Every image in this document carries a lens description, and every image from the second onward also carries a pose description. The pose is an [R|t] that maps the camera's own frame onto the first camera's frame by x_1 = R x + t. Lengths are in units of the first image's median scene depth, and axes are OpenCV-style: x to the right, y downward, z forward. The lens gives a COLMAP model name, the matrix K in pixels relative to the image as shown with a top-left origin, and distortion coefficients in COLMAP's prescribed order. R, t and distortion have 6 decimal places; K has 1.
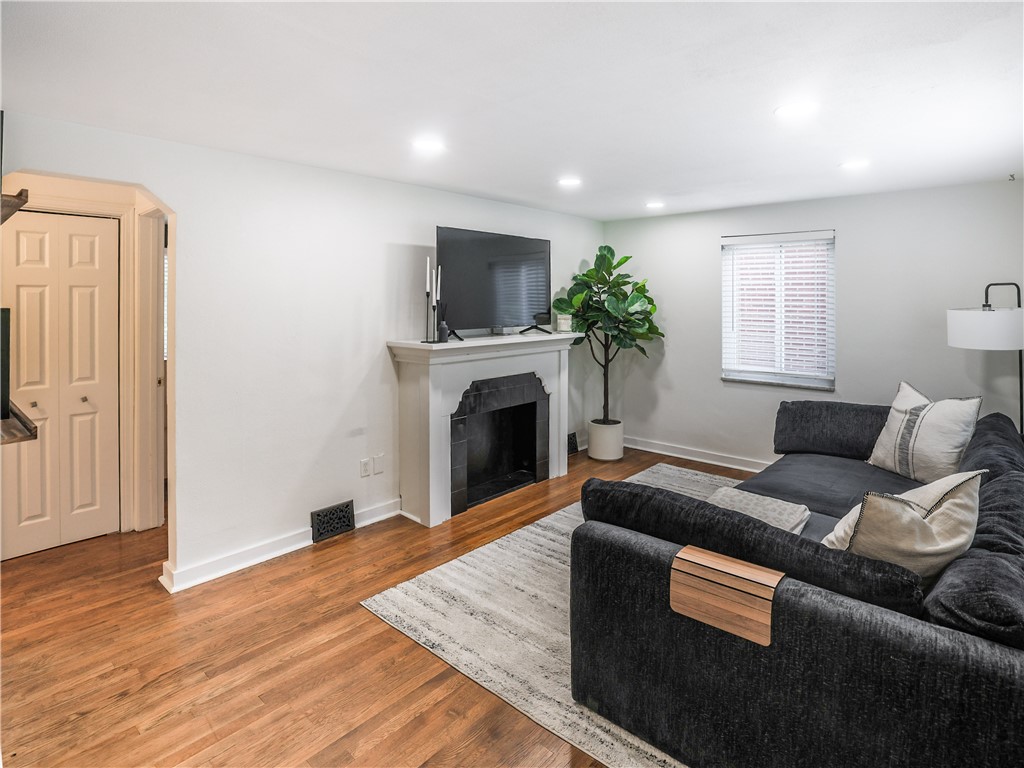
lens RADIAL K [[525.0, 0, 510.1], [0, 525.0, 386.5], [0, 0, 1]] dist [-0.020636, -0.000030]
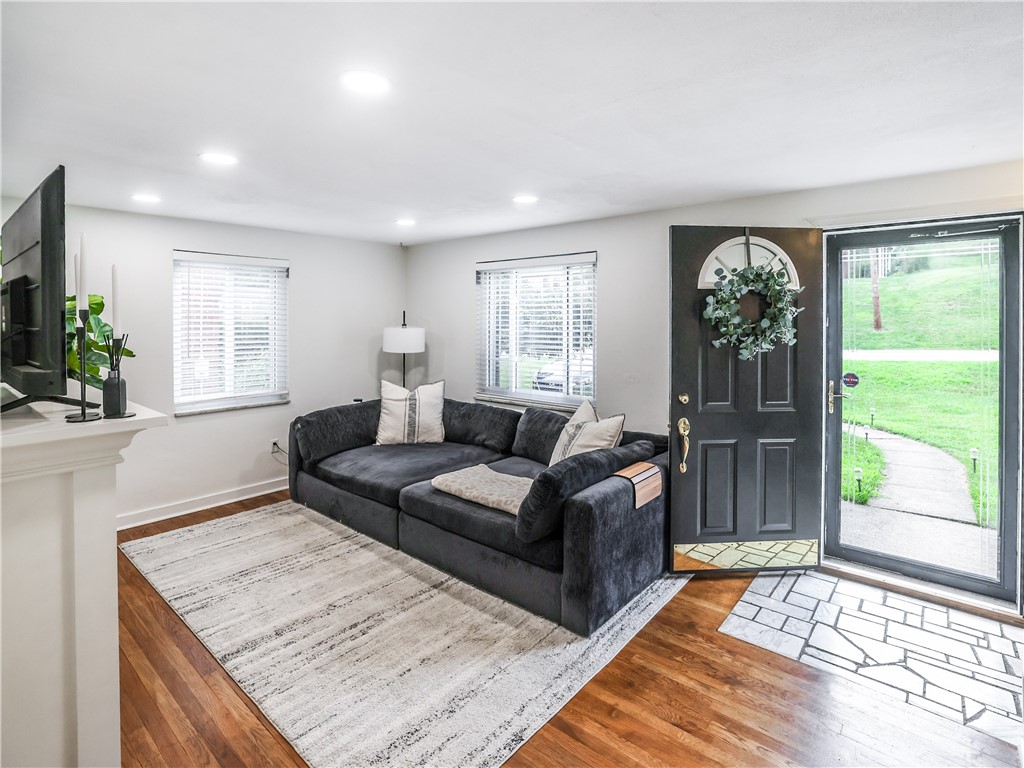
lens RADIAL K [[525.0, 0, 509.3], [0, 525.0, 381.8], [0, 0, 1]] dist [-0.020636, -0.000030]
pose [[-0.020092, -0.109074, 0.993831, -0.872057], [0.161833, 0.980568, 0.110890, -0.144781], [-0.986614, 0.163062, -0.002050, 0.893424]]
